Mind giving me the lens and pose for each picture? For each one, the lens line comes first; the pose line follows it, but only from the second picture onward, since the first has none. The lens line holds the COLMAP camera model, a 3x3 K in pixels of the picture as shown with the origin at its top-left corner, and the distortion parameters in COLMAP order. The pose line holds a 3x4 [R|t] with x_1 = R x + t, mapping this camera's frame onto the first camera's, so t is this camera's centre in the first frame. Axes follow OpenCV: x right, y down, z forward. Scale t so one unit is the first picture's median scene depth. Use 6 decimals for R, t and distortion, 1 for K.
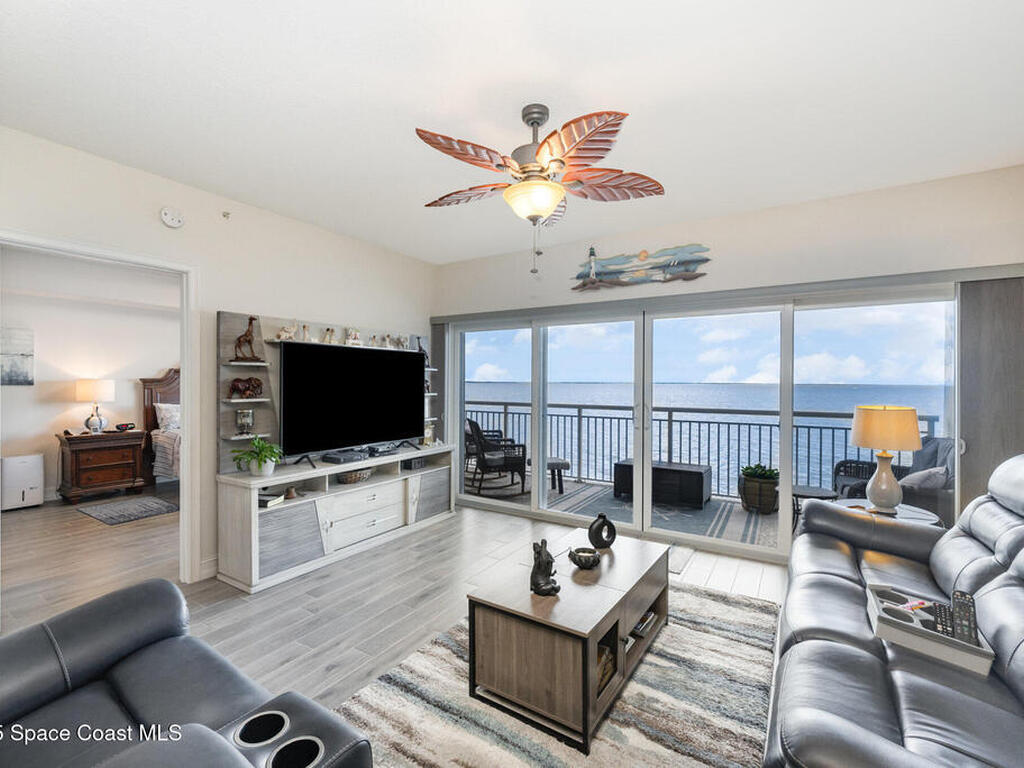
lens RADIAL K [[457.7, 0, 519.2], [0, 457.7, 382.5], [0, 0, 1]] dist [0.002522, -0.000141]
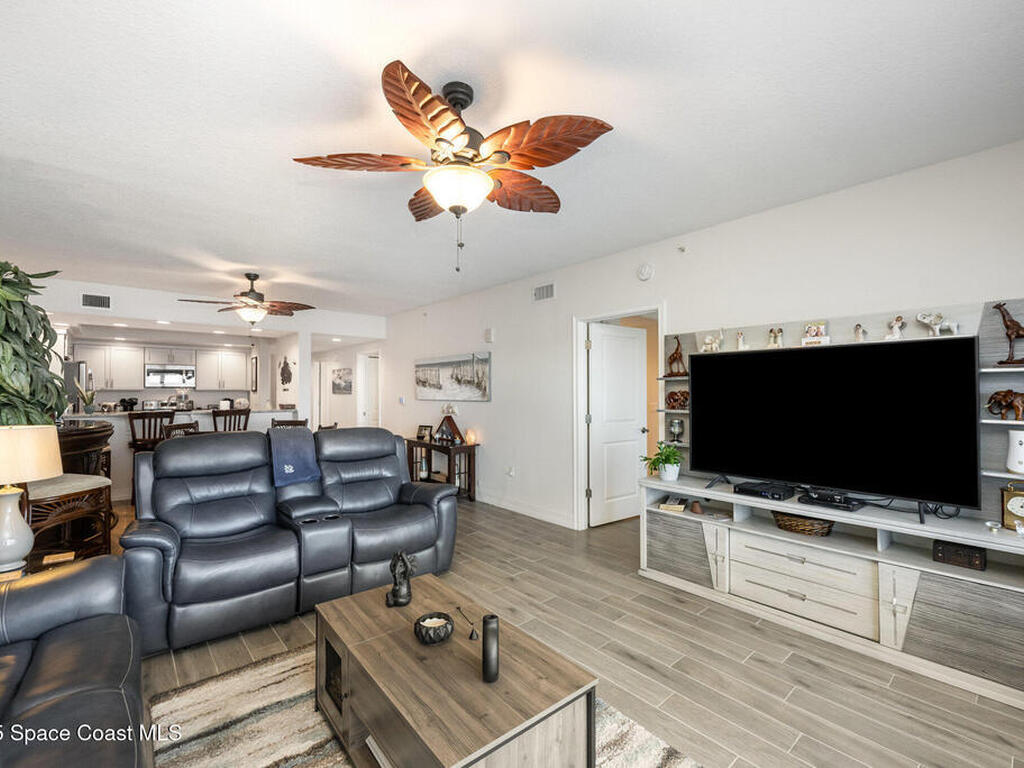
lens RADIAL K [[457.7, 0, 511.8], [0, 457.7, 385.1], [0, 0, 1]] dist [0.002522, -0.000141]
pose [[-0.301732, -0.018907, -0.953205, 0.568244], [-0.005508, 0.999821, -0.018088, -0.001707], [0.953377, -0.000207, -0.301782, 0.921086]]
